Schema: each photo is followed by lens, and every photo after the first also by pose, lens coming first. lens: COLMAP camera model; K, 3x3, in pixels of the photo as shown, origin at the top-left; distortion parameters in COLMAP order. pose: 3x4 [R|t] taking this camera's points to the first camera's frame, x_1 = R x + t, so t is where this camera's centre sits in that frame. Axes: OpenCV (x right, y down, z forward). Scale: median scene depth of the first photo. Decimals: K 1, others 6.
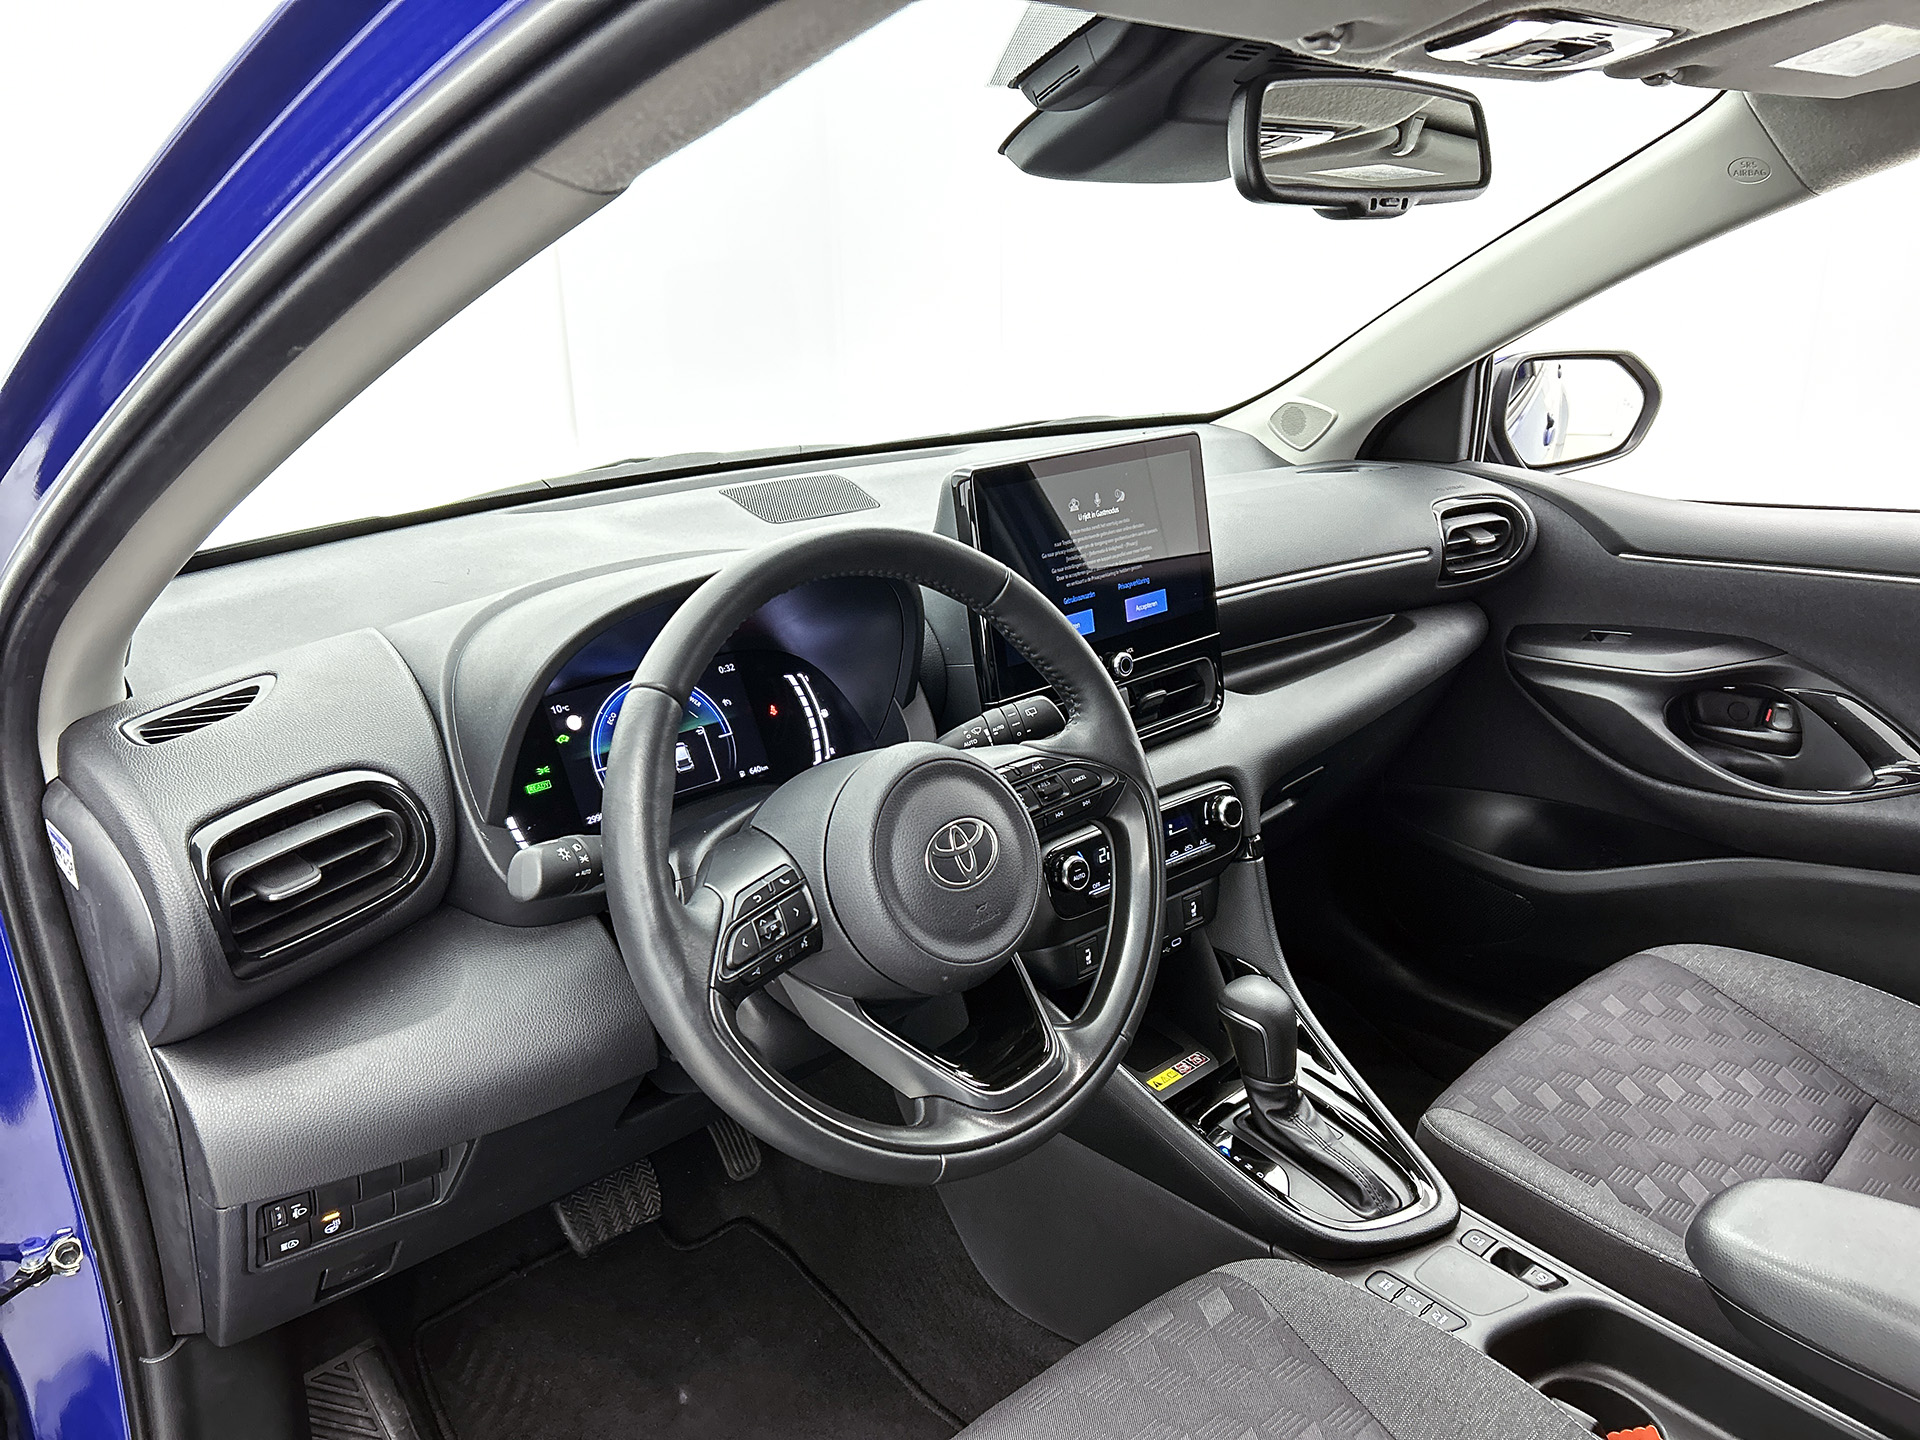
lens RADIAL K [[1435.2, 0, 960.0], [0, 1435.2, 723.8], [0, 0, 1]] dist [0.051656, -0.068667]
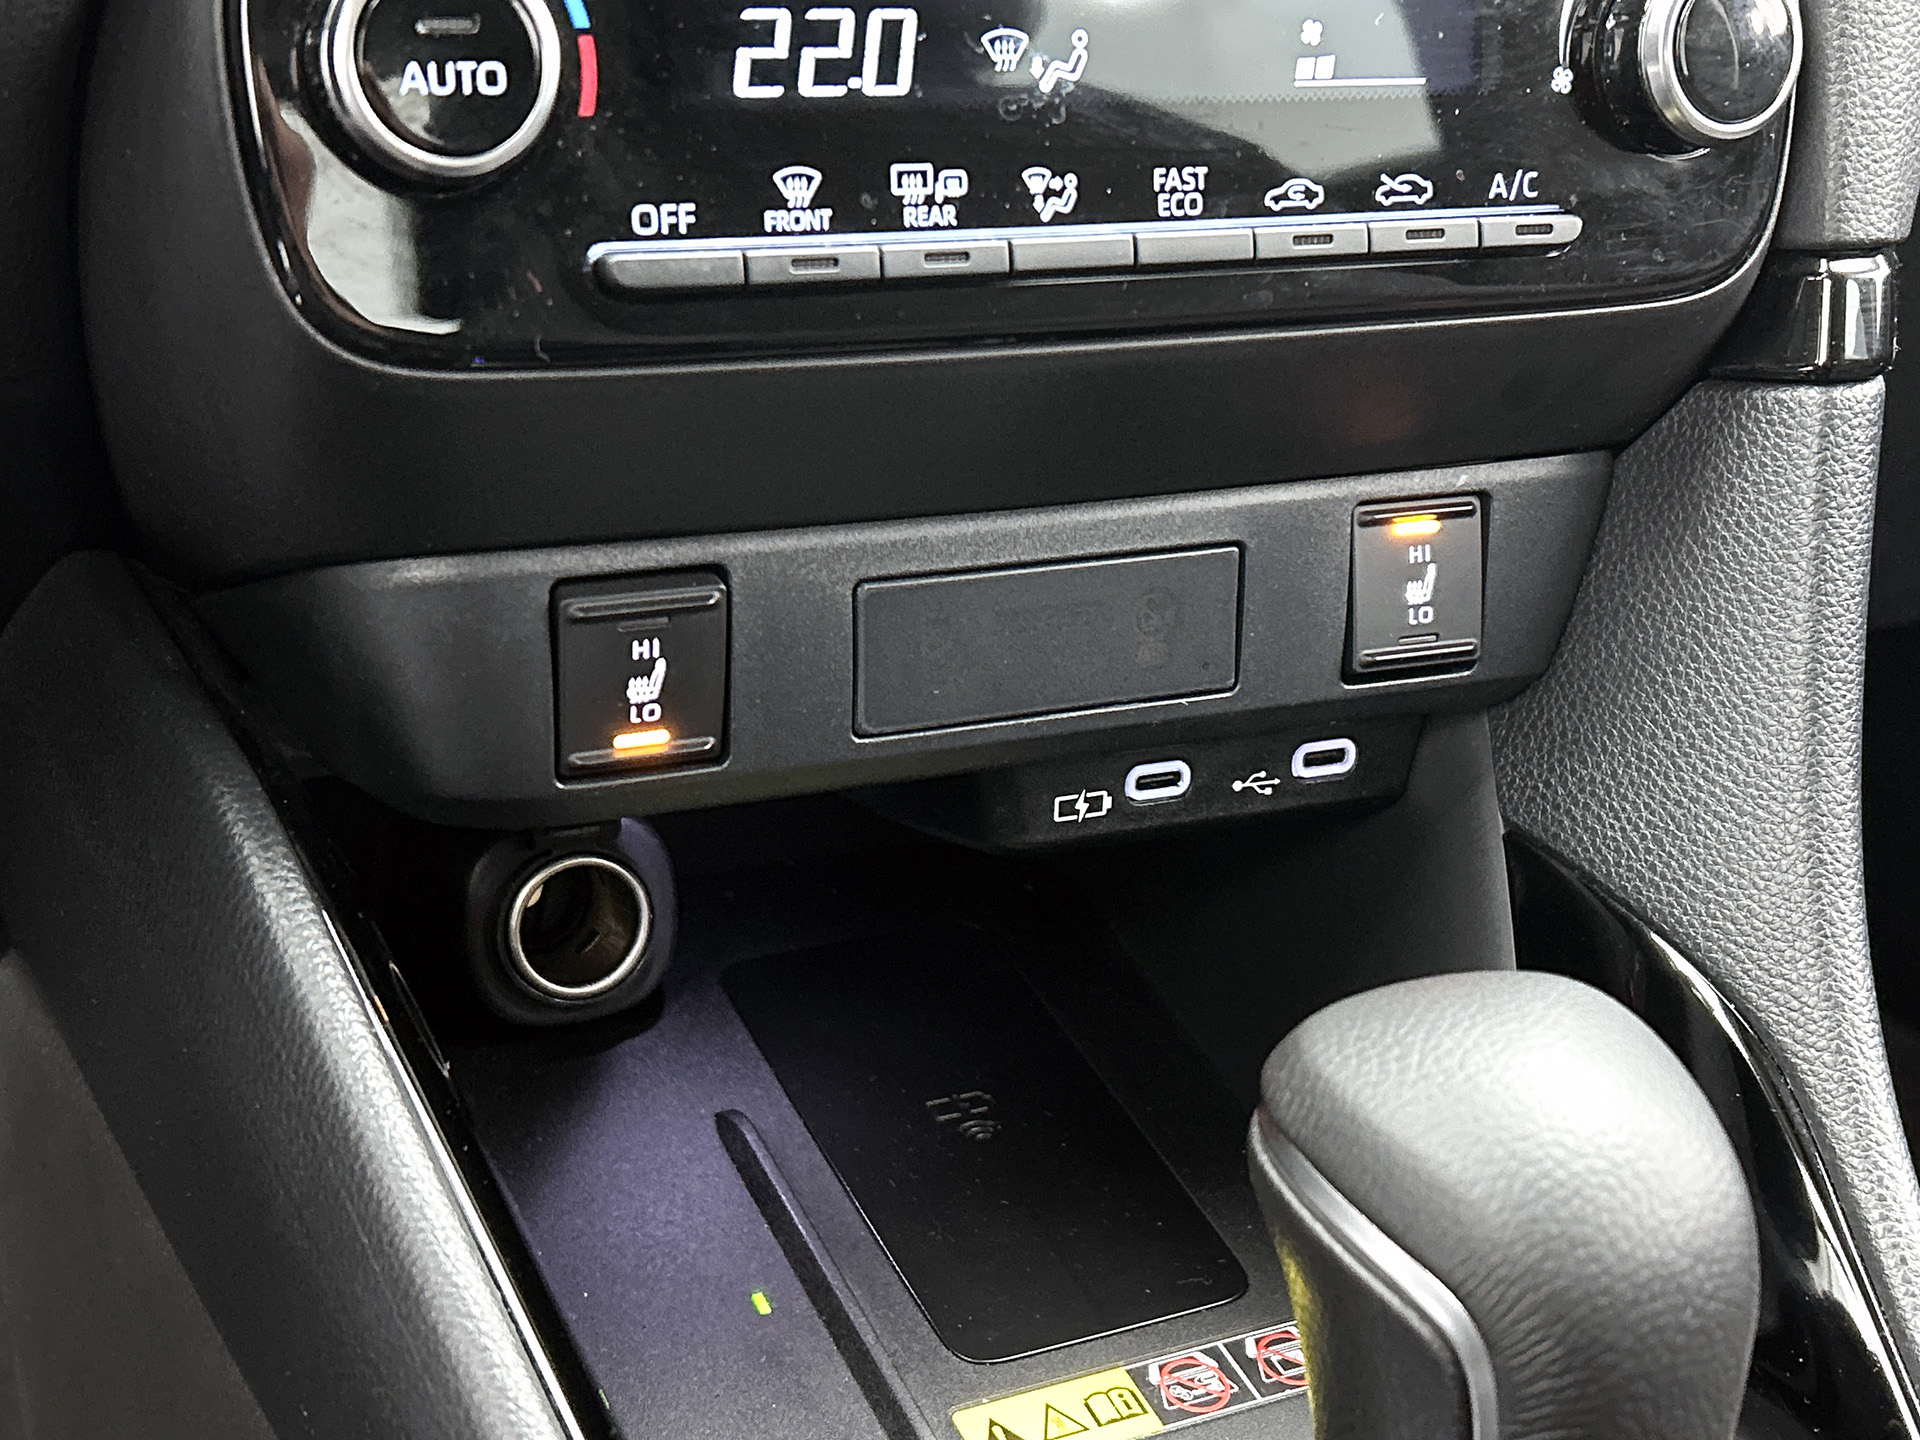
lens RADIAL K [[2531.2, 0, 961.2], [0, 2531.2, 729.7], [0, 0, 1]] dist [0.144504, 0.000000]
pose [[0.955910, 0.200505, -0.214556, 0.185082], [-0.176450, 0.976195, 0.126129, 0.117989], [0.234738, -0.082709, 0.968534, 0.682283]]
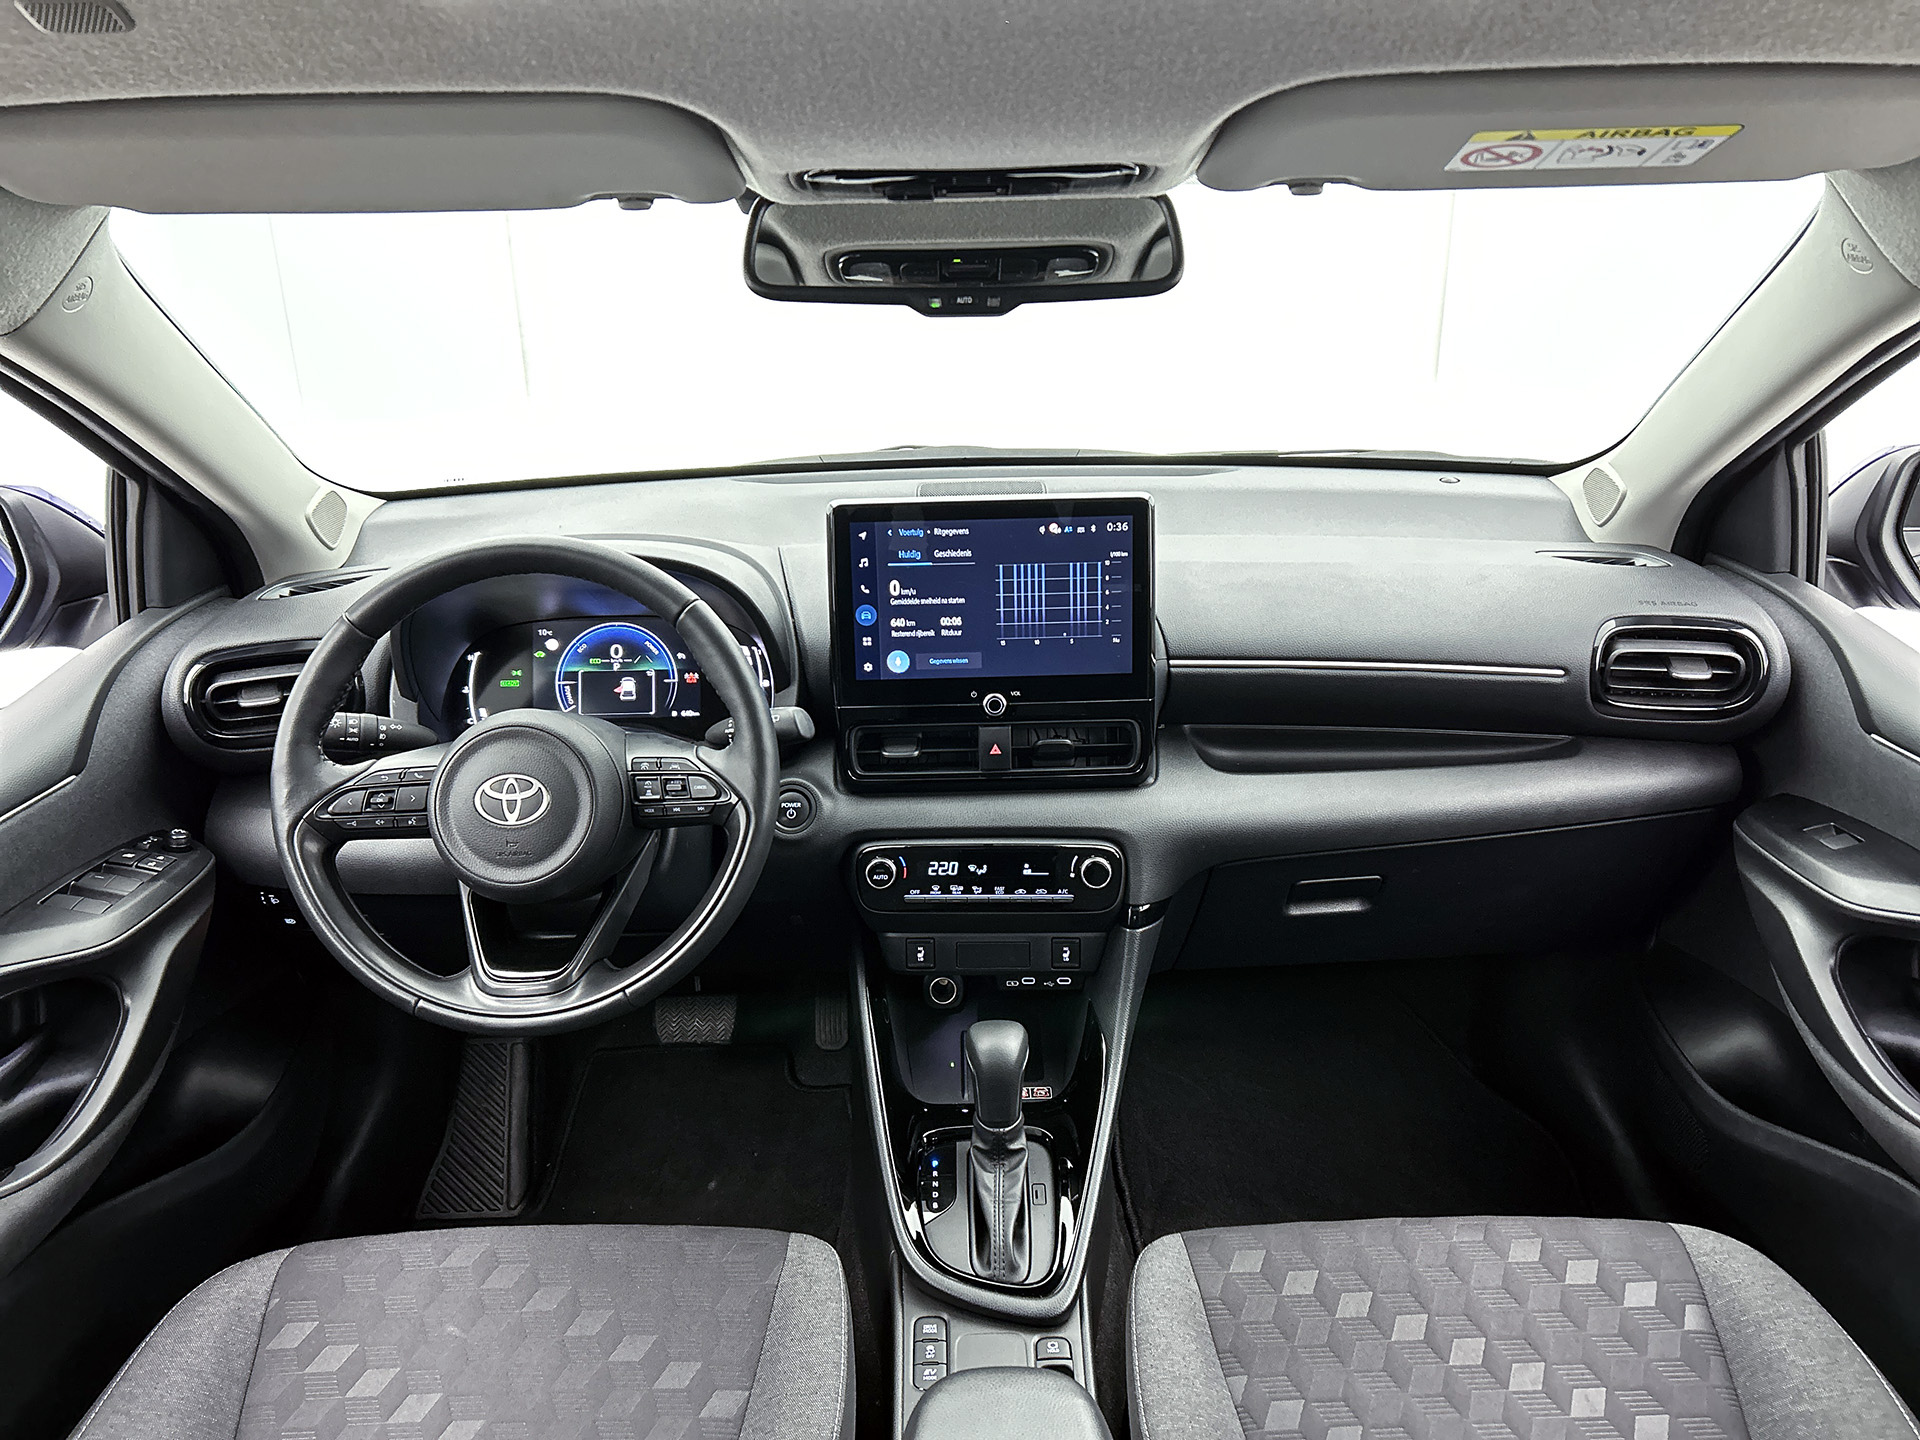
lens RADIAL K [[1435.2, 0, 994.8], [0, 1435.2, 711.8], [0, 0, 1]] dist [0.051656, -0.068667]
pose [[0.747355, 0.239753, -0.619660, 0.739234], [-0.211399, 0.969965, 0.120328, -0.156347], [0.629898, 0.041067, 0.775592, 0.165166]]
